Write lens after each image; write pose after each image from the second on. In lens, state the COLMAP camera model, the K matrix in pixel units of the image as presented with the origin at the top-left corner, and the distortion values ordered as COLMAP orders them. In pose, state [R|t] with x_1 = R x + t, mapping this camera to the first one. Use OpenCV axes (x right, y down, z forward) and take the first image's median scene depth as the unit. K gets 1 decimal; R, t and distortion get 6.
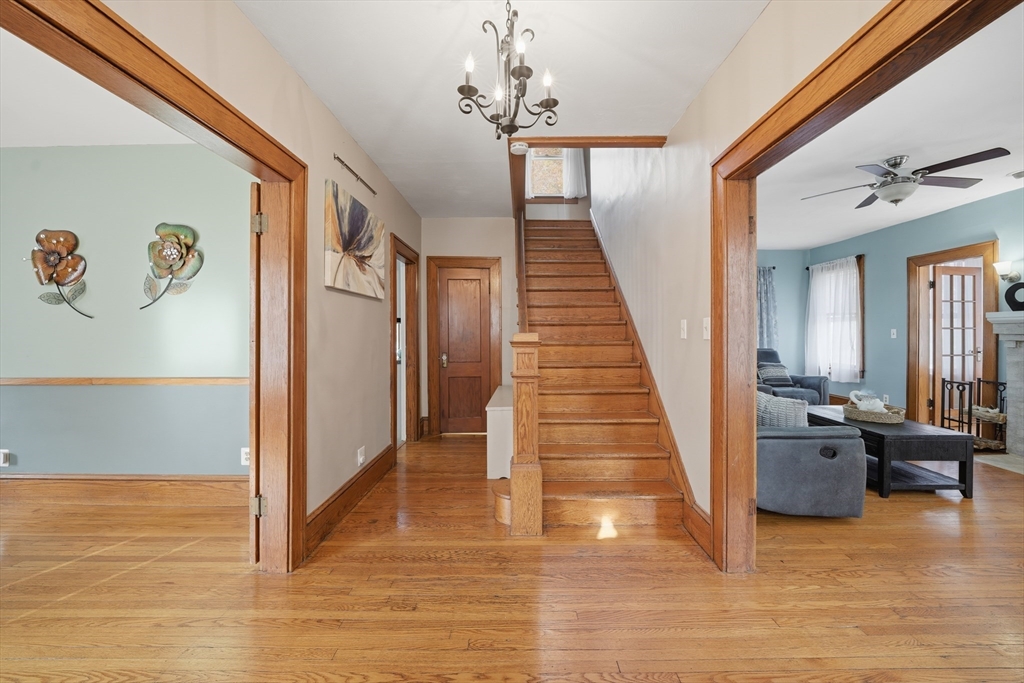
lens RADIAL K [[424.1, 0, 519.9], [0, 424.1, 334.1], [0, 0, 1]] dist [-0.013473, 0.001604]
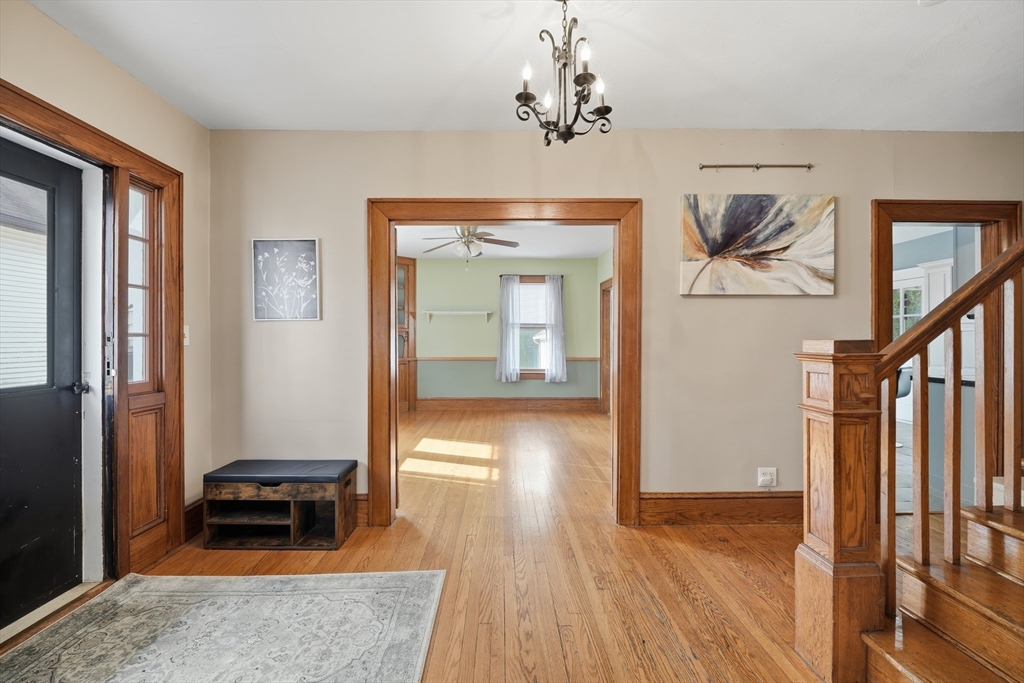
lens RADIAL K [[424.1, 0, 504.0], [0, 424.1, 341.7], [0, 0, 1]] dist [-0.013473, 0.001604]
pose [[0.000908, 0.013834, -0.999904, 0.540157], [-0.007041, 0.999880, 0.013827, -0.004660], [0.999975, 0.007028, 0.001006, 0.475433]]
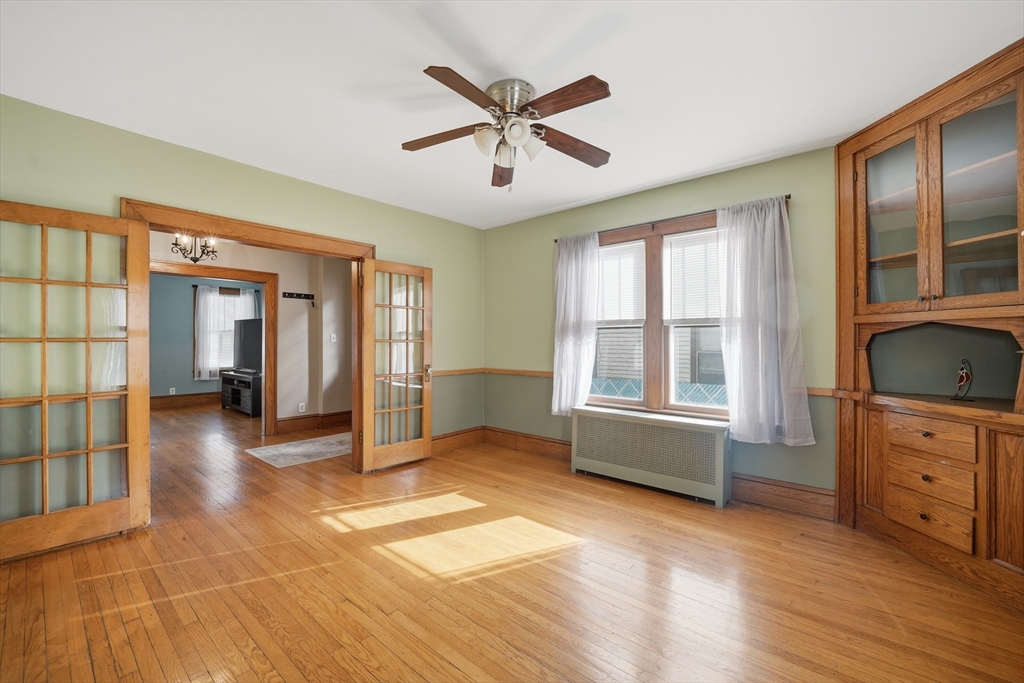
lens RADIAL K [[424.1, 0, 514.0], [0, 424.1, 336.6], [0, 0, 1]] dist [-0.013473, 0.001604]
pose [[-0.759763, 0.012875, 0.650072, -1.696062], [0.009344, 0.999917, -0.008883, 0.003791], [-0.650132, -0.000675, -0.759821, 0.921019]]
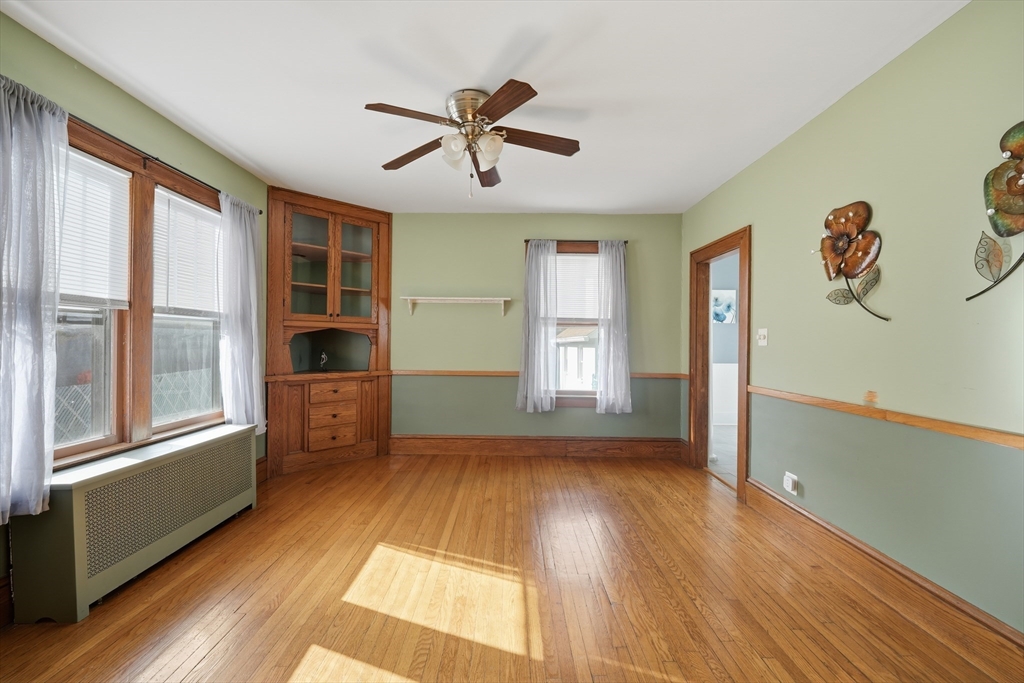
lens RADIAL K [[424.1, 0, 509.9], [0, 424.1, 339.7], [0, 0, 1]] dist [-0.013473, 0.001604]
pose [[-0.001769, 0.003766, -0.999991, -0.358263], [-0.017039, 0.999848, 0.003796, -0.000593], [0.999853, 0.017046, -0.001704, 0.407081]]
